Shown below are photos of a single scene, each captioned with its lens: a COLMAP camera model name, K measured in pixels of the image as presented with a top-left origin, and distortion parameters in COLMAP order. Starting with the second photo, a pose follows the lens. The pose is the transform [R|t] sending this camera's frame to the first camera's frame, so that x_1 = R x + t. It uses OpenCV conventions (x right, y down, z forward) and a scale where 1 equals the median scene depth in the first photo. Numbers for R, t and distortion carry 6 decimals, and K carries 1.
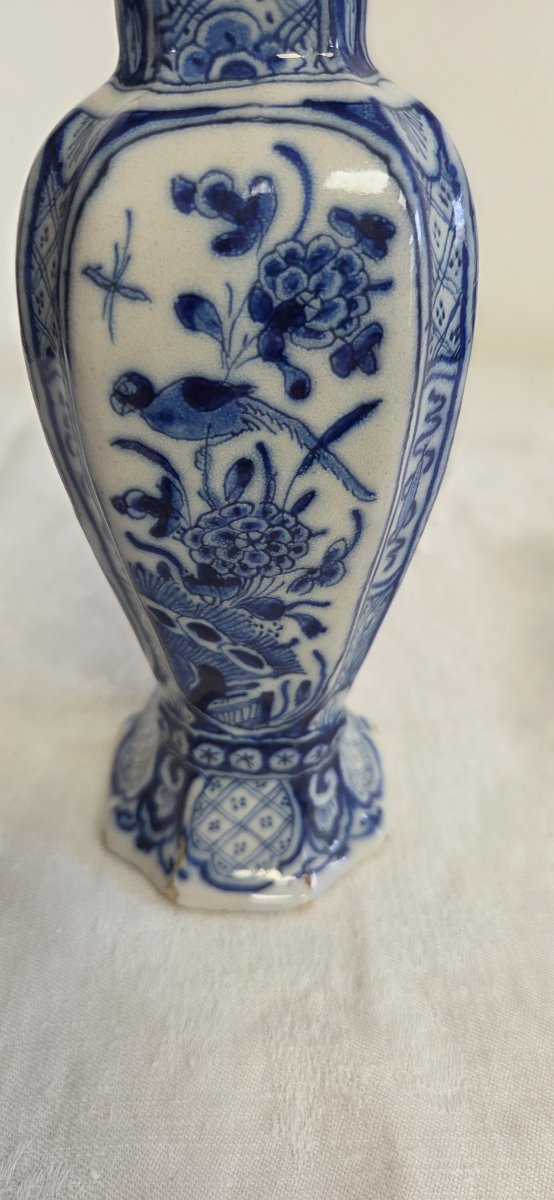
lens RADIAL K [[834.0, 0, 277.0], [0, 834.0, 600.0], [0, 0, 1]] dist [-0.005302, -0.039358]
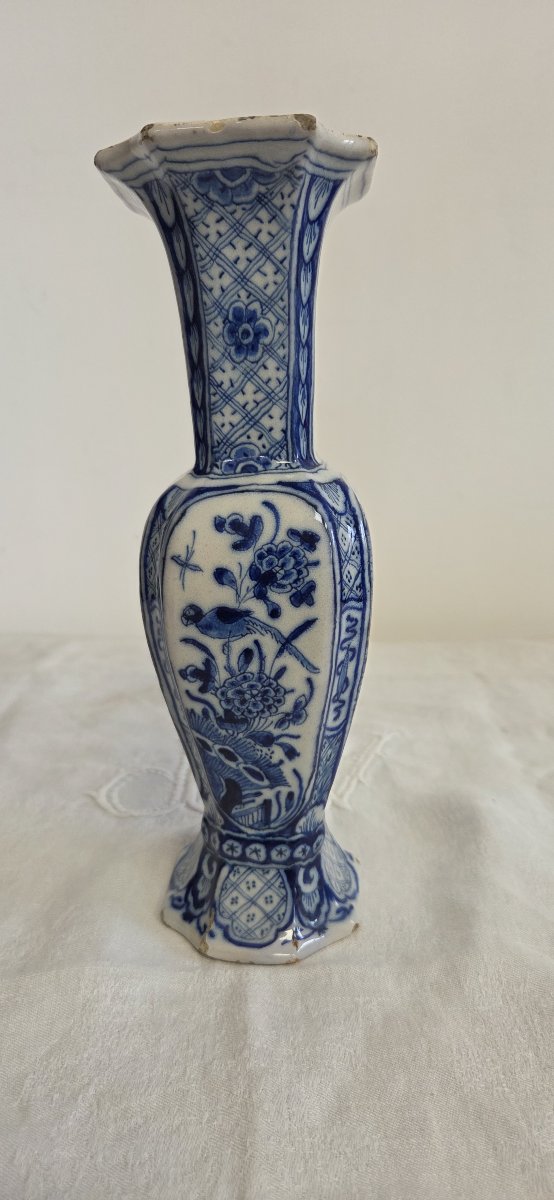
lens RADIAL K [[834.0, 0, 277.0], [0, 834.0, 600.0], [0, 0, 1]] dist [-0.005302, -0.039358]
pose [[0.994802, -0.001134, -0.101821, 0.207893], [-0.031259, 0.948257, -0.315963, 0.306115], [0.096911, 0.317503, 0.943292, -0.782310]]
